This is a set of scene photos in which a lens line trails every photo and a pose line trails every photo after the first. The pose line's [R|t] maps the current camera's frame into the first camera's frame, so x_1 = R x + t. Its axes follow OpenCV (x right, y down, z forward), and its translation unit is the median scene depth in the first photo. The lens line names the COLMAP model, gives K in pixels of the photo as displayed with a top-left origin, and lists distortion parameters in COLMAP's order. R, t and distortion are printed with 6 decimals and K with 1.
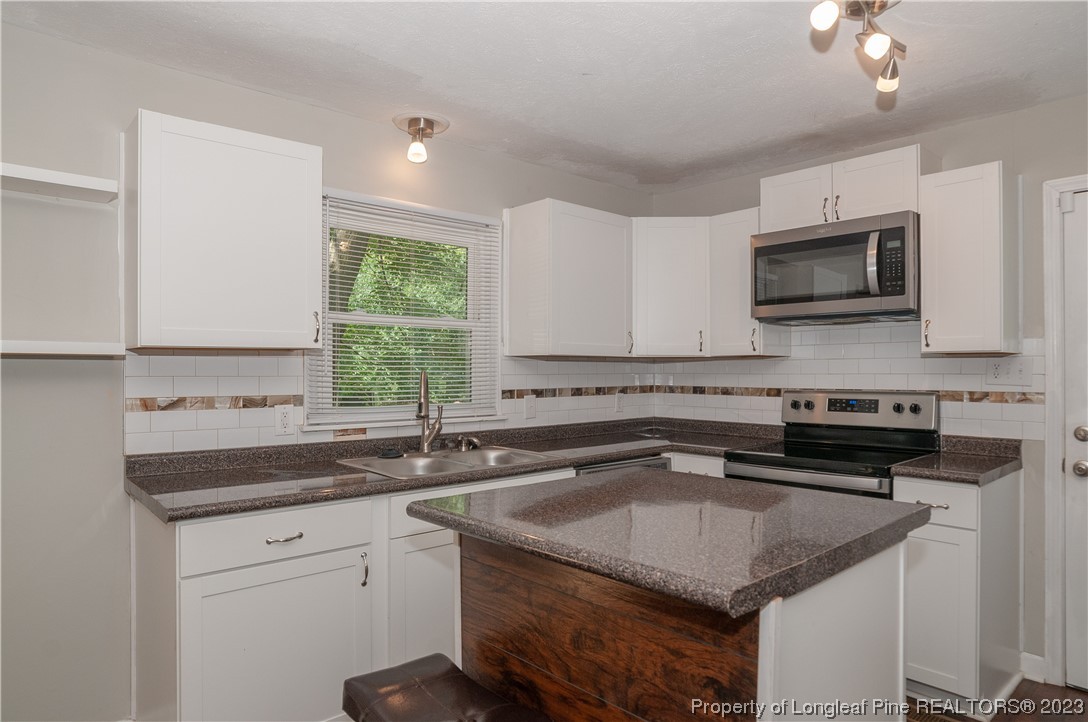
lens RADIAL K [[670.5, 0, 548.9], [0, 670.5, 368.5], [0, 0, 1]] dist [-0.063183, 0.028210]
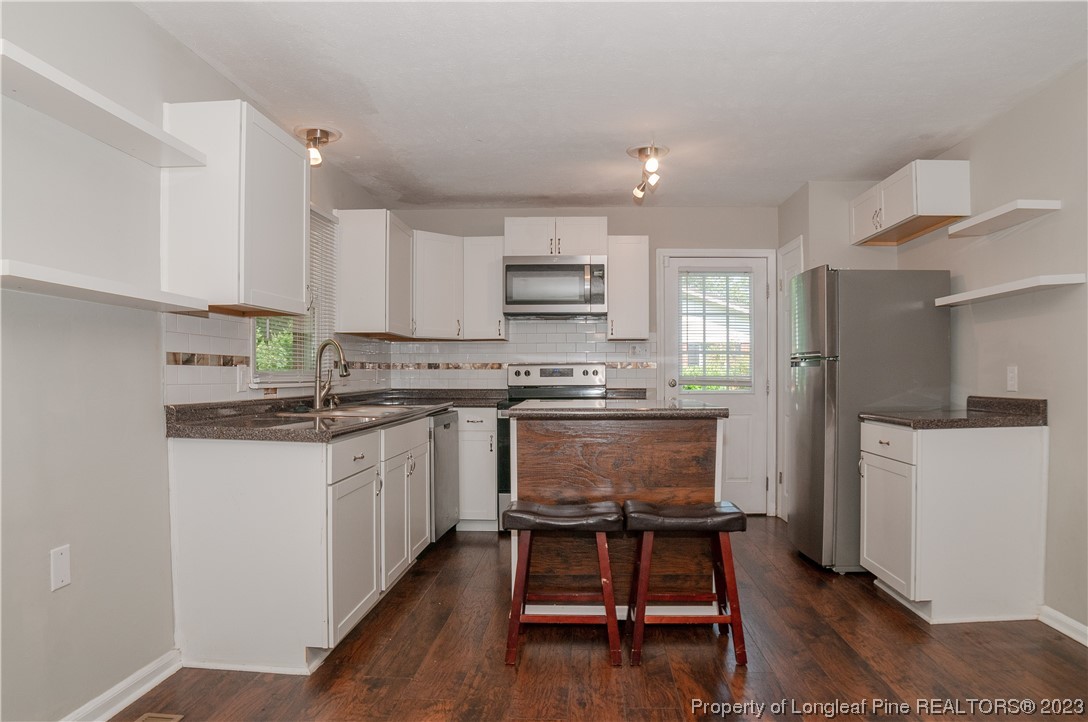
lens RADIAL K [[696.0, 0, 570.5], [0, 696.0, 382.2], [0, 0, 1]] dist [-0.104681, 0.020846]
pose [[0.692471, -0.009161, 0.721388, -0.779245], [0.001203, 0.999933, 0.011543, 0.066292], [-0.721445, -0.007125, 0.692435, -0.179942]]
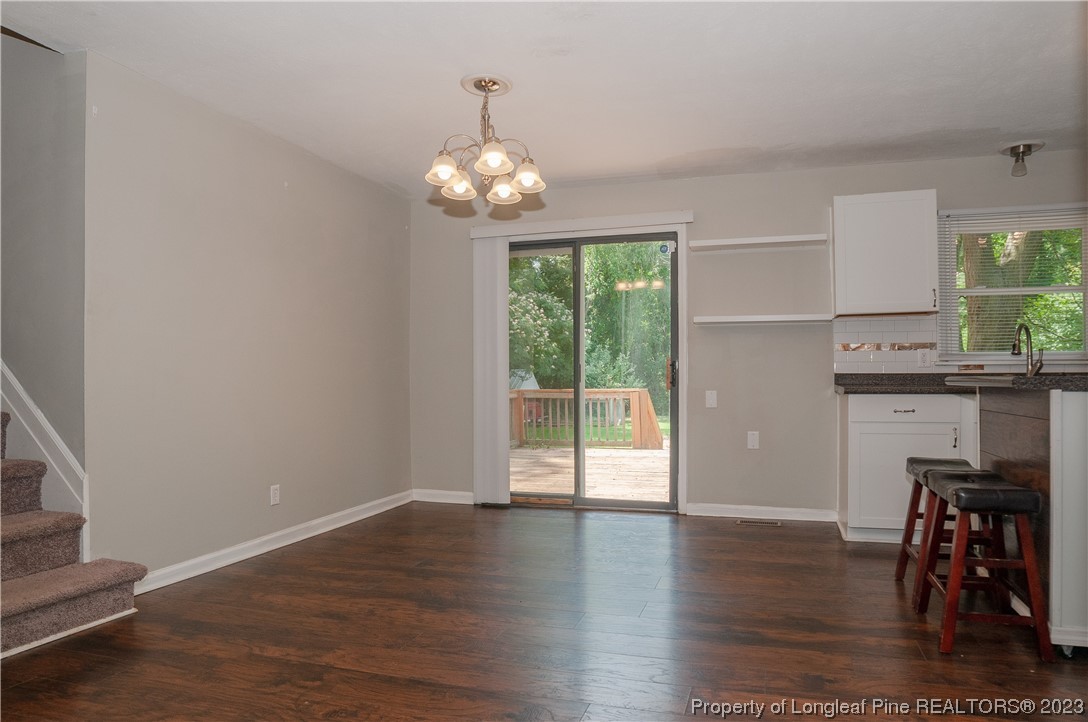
lens RADIAL K [[670.5, 0, 570.2], [0, 670.5, 366.2], [0, 0, 1]] dist [-0.063183, 0.028210]
pose [[0.513735, -0.016518, -0.857790, 0.504096], [0.002166, 0.999836, -0.017956, 0.115667], [0.857946, 0.007367, 0.513687, -0.535453]]
